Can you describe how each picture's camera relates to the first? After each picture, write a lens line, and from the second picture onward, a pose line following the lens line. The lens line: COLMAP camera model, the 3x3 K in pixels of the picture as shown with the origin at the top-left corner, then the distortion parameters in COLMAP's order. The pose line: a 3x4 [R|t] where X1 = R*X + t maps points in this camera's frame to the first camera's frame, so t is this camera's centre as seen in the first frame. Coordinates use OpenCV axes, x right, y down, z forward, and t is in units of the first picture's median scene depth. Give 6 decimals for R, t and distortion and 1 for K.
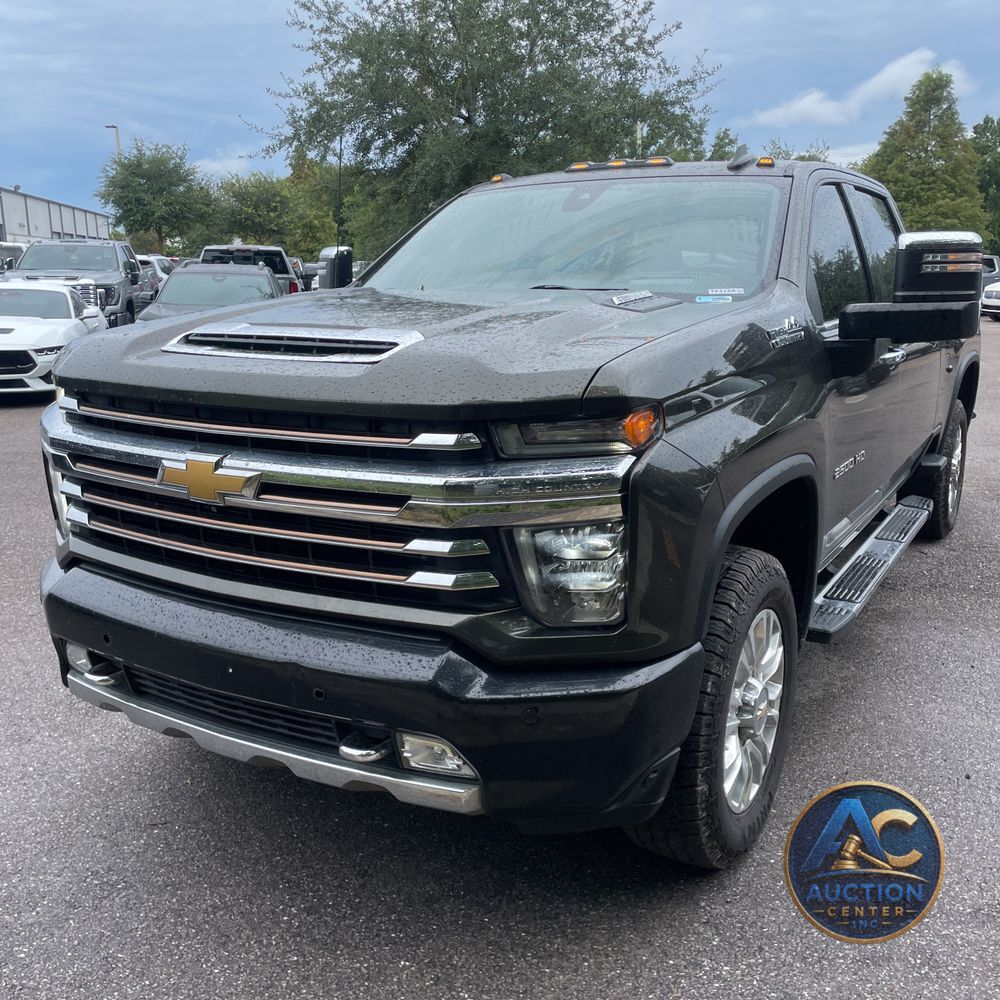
lens RADIAL K [[1049.8, 0, 487.8], [0, 1049.8, 496.7], [0, 0, 1]] dist [0.111783, -0.187406]
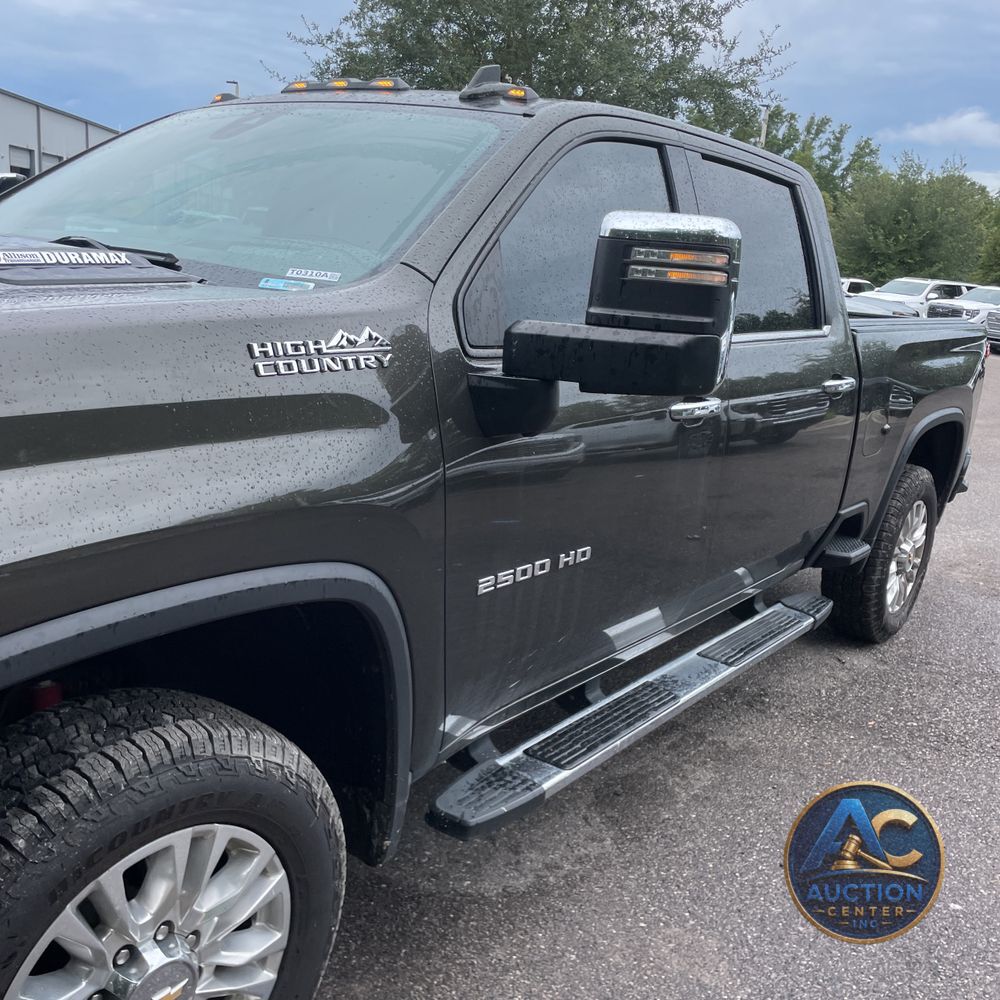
lens RADIAL K [[1011.4, 0, 512.1], [0, 1011.4, 508.7], [0, 0, 1]] dist [0.091841, -0.123231]
pose [[0.986388, 0.124840, -0.107023, 0.250140], [-0.121842, 0.991962, 0.034134, -0.055589], [0.110424, -0.020630, 0.993670, 0.251185]]
